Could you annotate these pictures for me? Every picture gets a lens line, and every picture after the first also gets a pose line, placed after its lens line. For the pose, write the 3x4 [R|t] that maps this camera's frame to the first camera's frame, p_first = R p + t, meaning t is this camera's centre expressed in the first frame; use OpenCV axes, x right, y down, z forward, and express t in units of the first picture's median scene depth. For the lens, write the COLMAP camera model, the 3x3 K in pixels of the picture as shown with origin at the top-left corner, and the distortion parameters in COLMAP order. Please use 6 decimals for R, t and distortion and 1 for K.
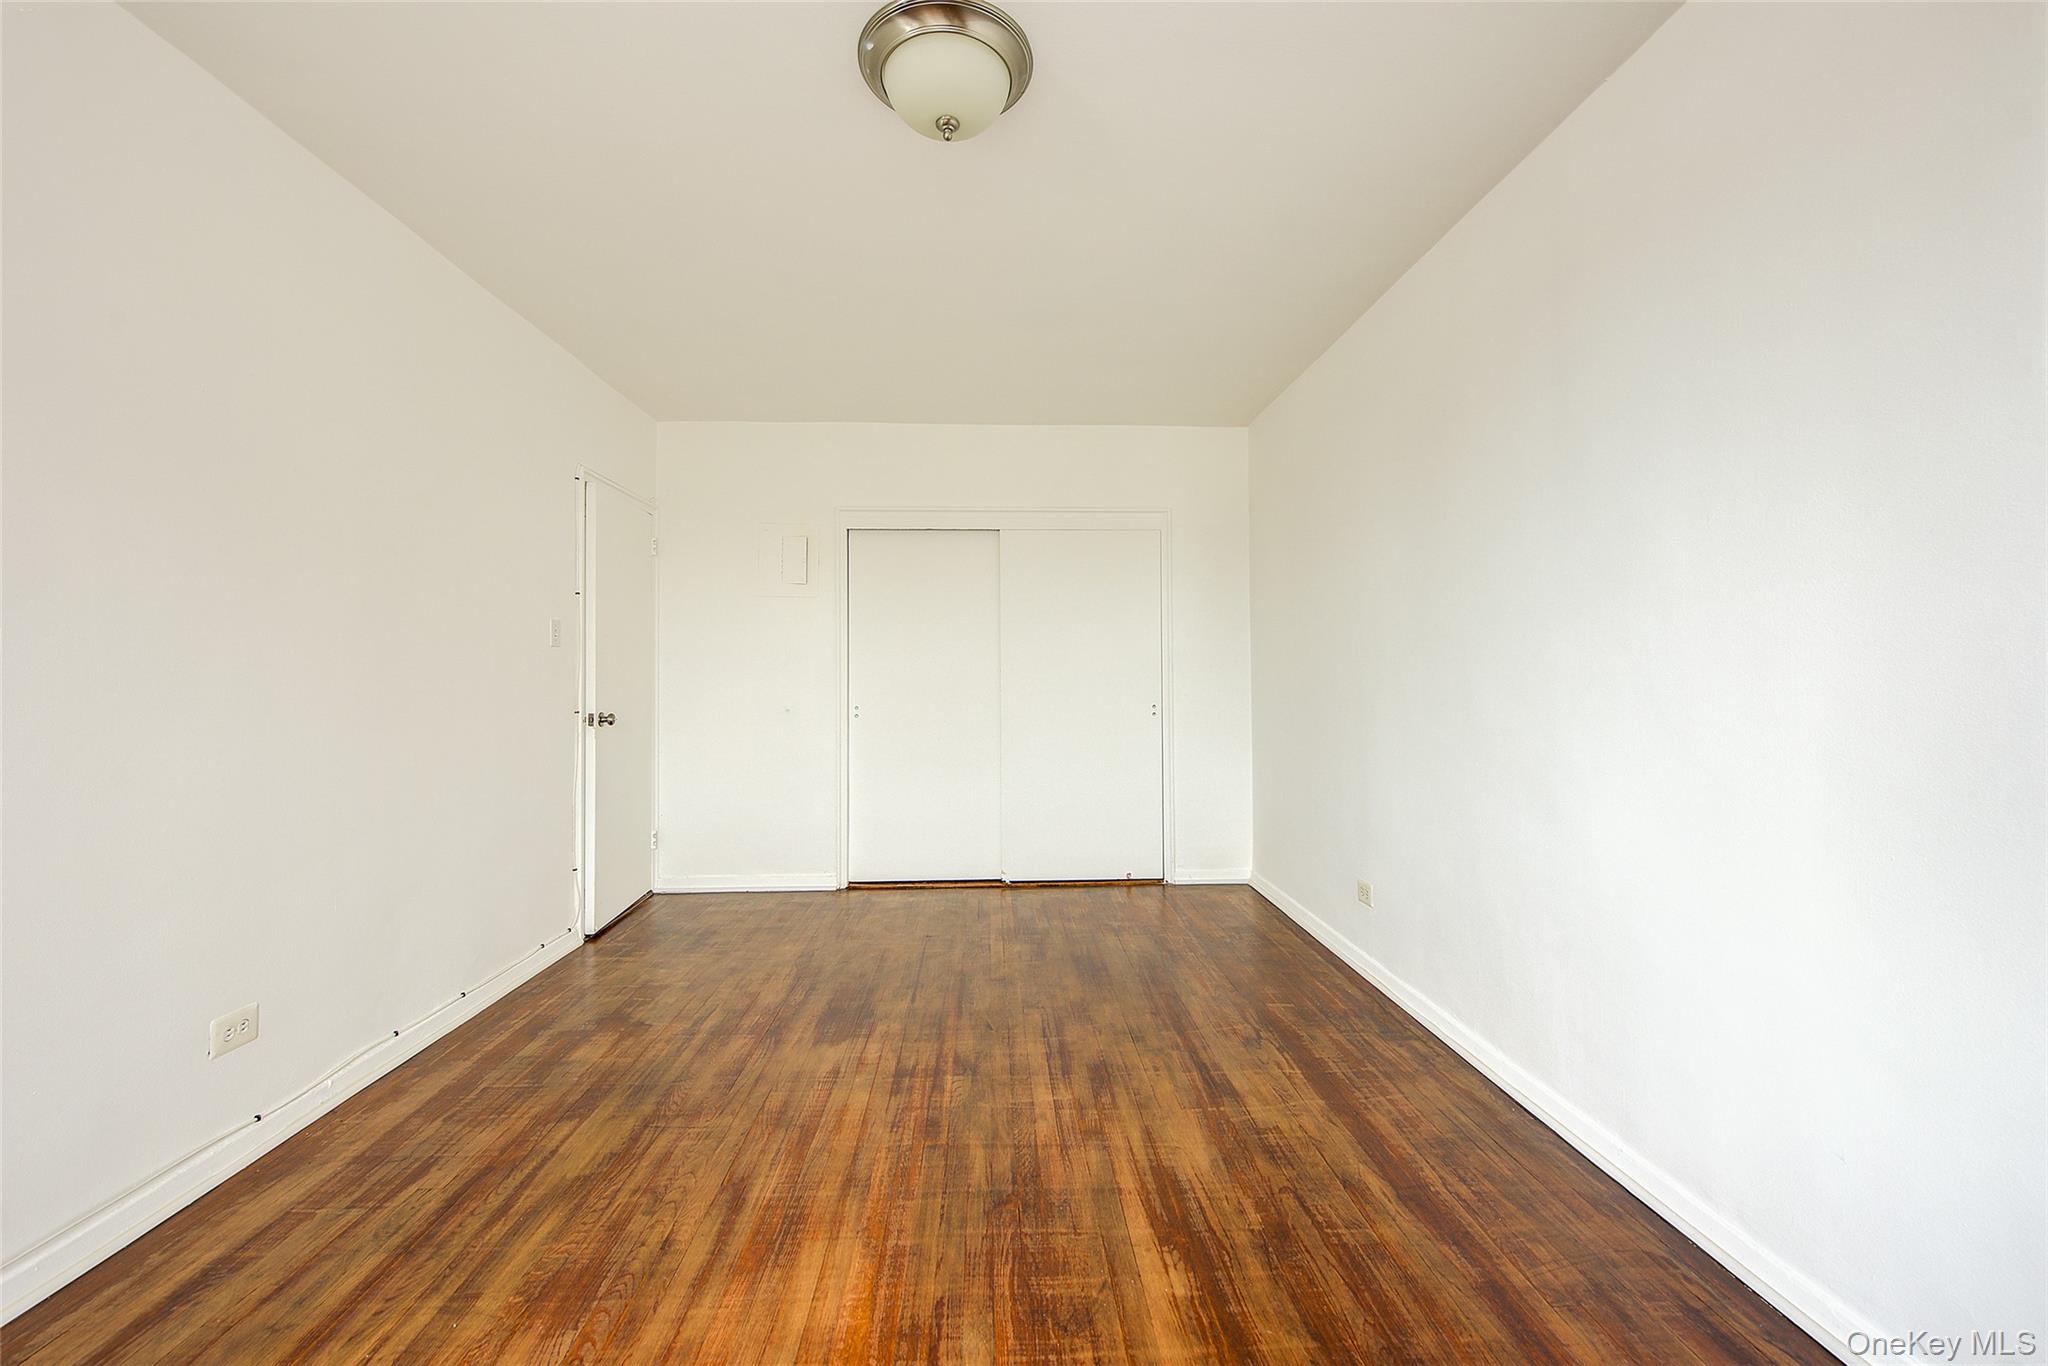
lens RADIAL K [[815.0, 0, 1030.9], [0, 815.0, 704.6], [0, 0, 1]] dist [0.001212, -0.002724]
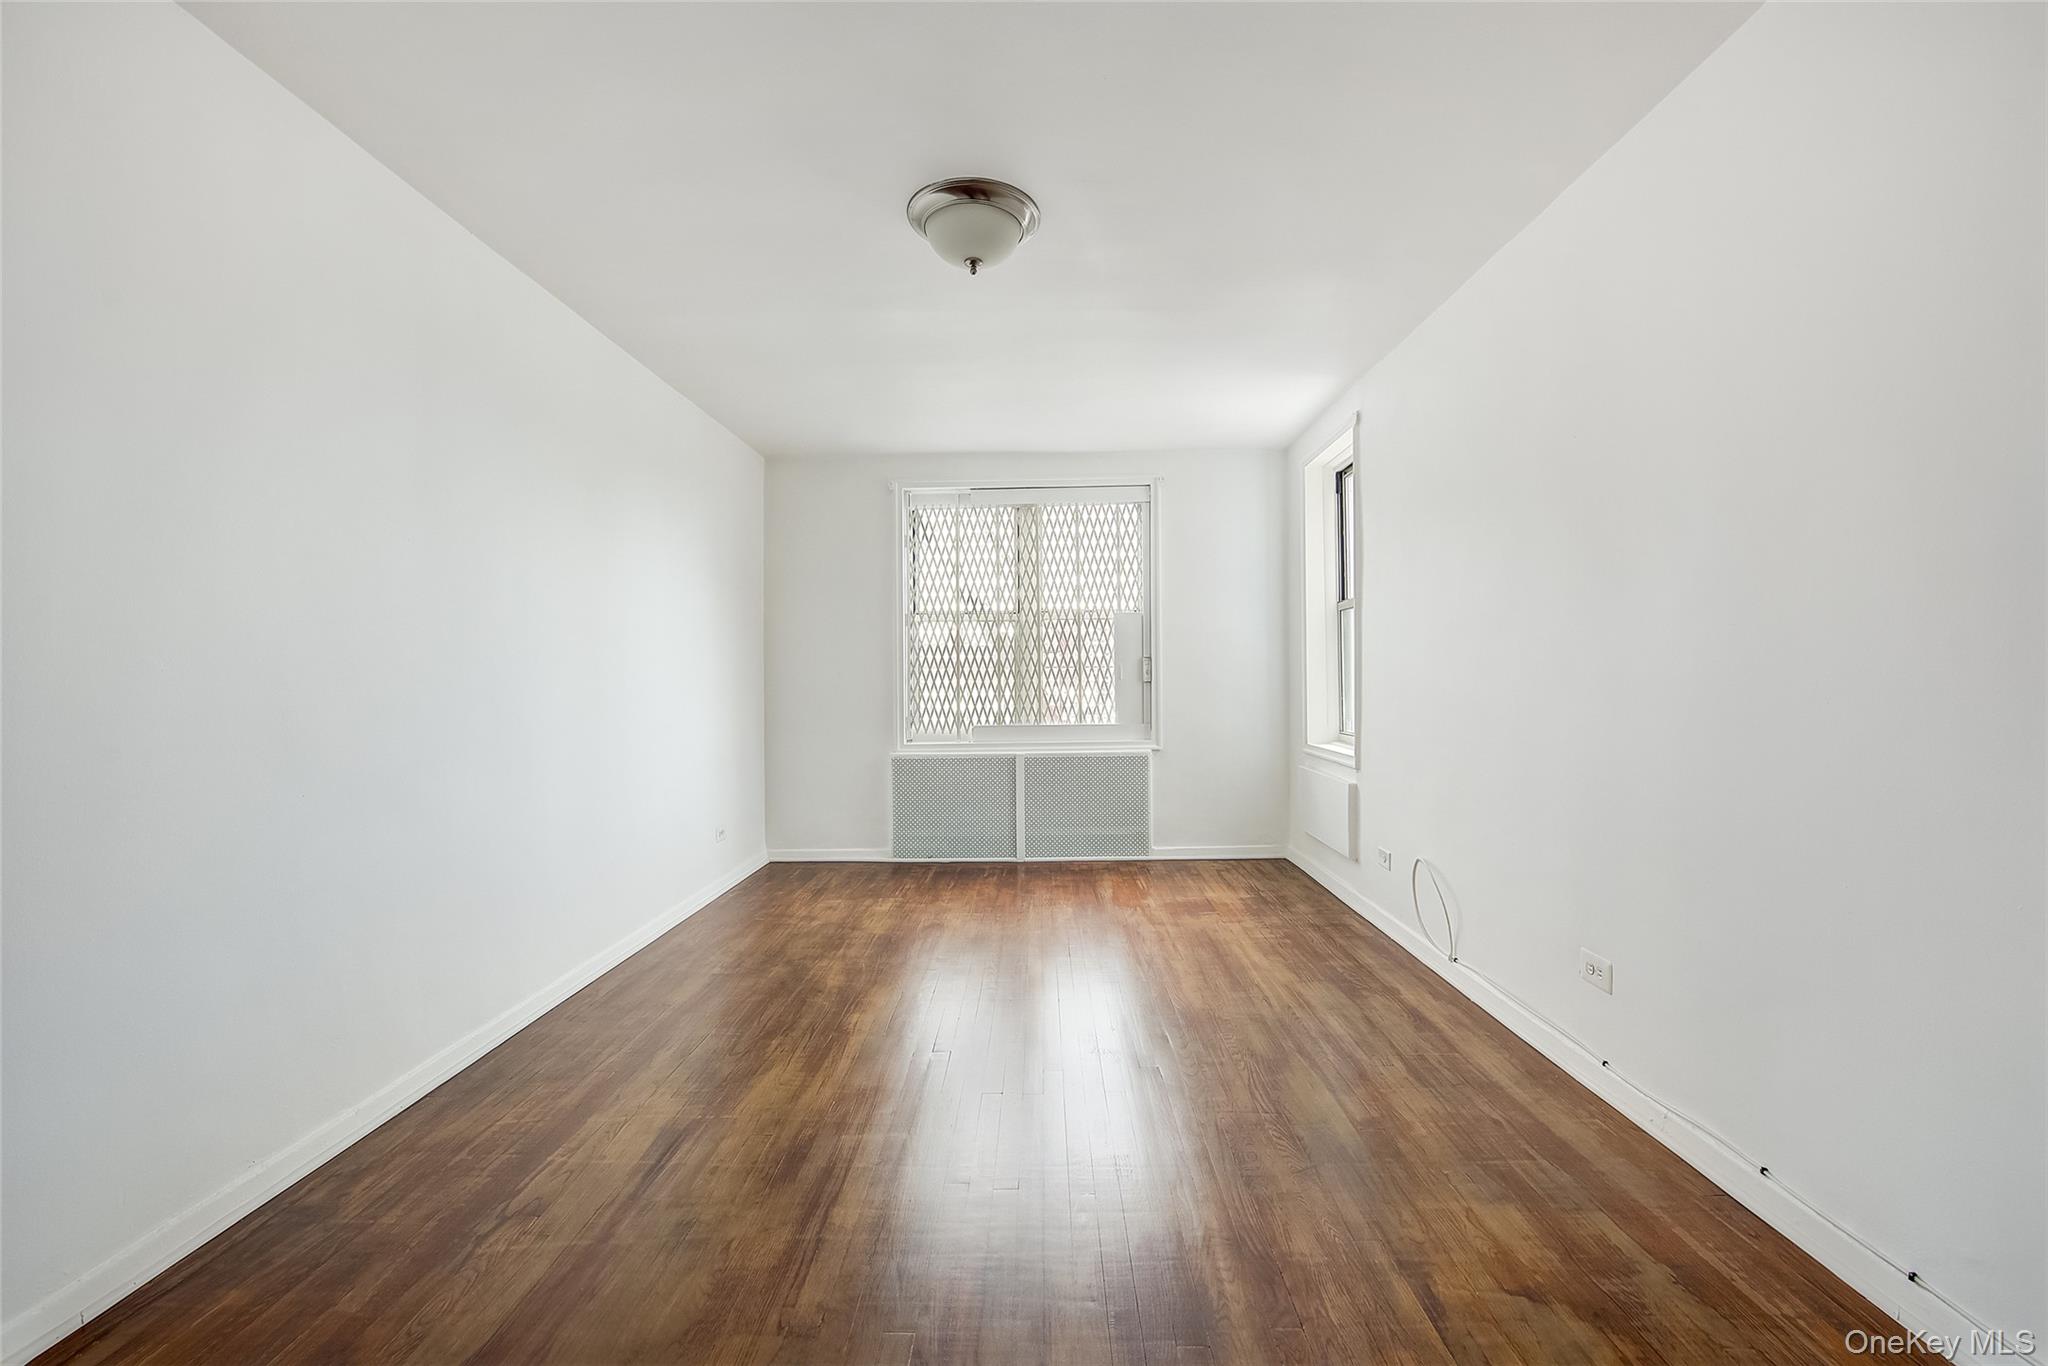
lens RADIAL K [[815.0, 0, 1028.5], [0, 815.0, 689.1], [0, 0, 1]] dist [0.001212, -0.002724]
pose [[-0.997445, 0.012062, 0.070407, -0.225943], [0.015545, 0.998671, 0.049135, -0.054677], [-0.069720, 0.050104, -0.996307, 1.863255]]
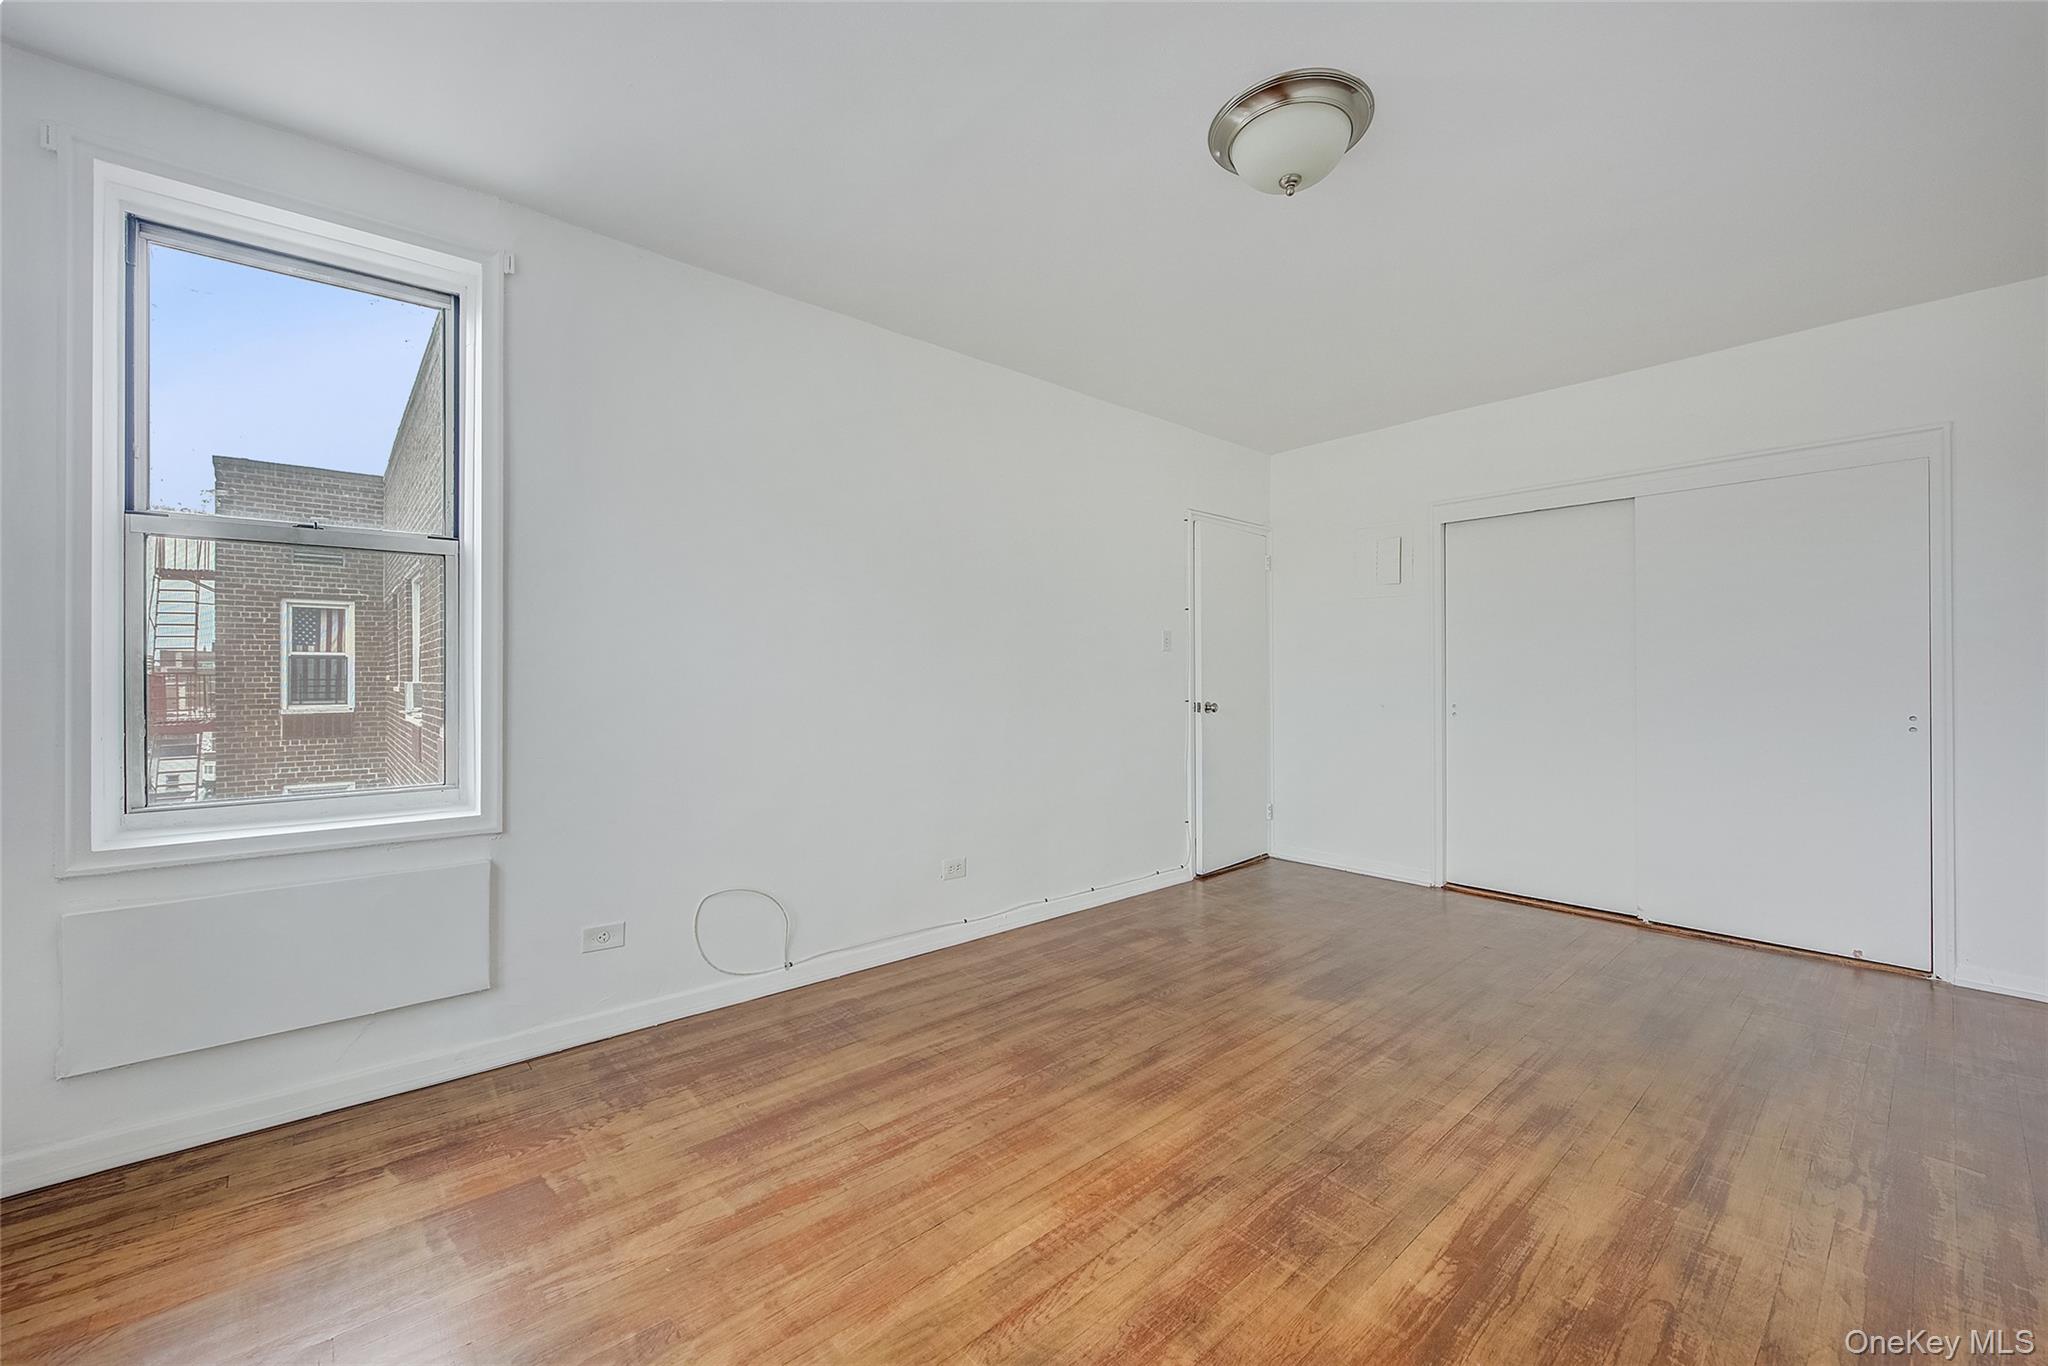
lens RADIAL K [[815.0, 0, 1026.8], [0, 815.0, 669.6], [0, 0, 1]] dist [0.001212, -0.002724]
pose [[0.622240, -0.001503, -0.782825, 0.450210], [-0.027937, 0.999319, -0.024124, 0.004366], [0.782328, 0.036881, 0.621774, -0.012476]]
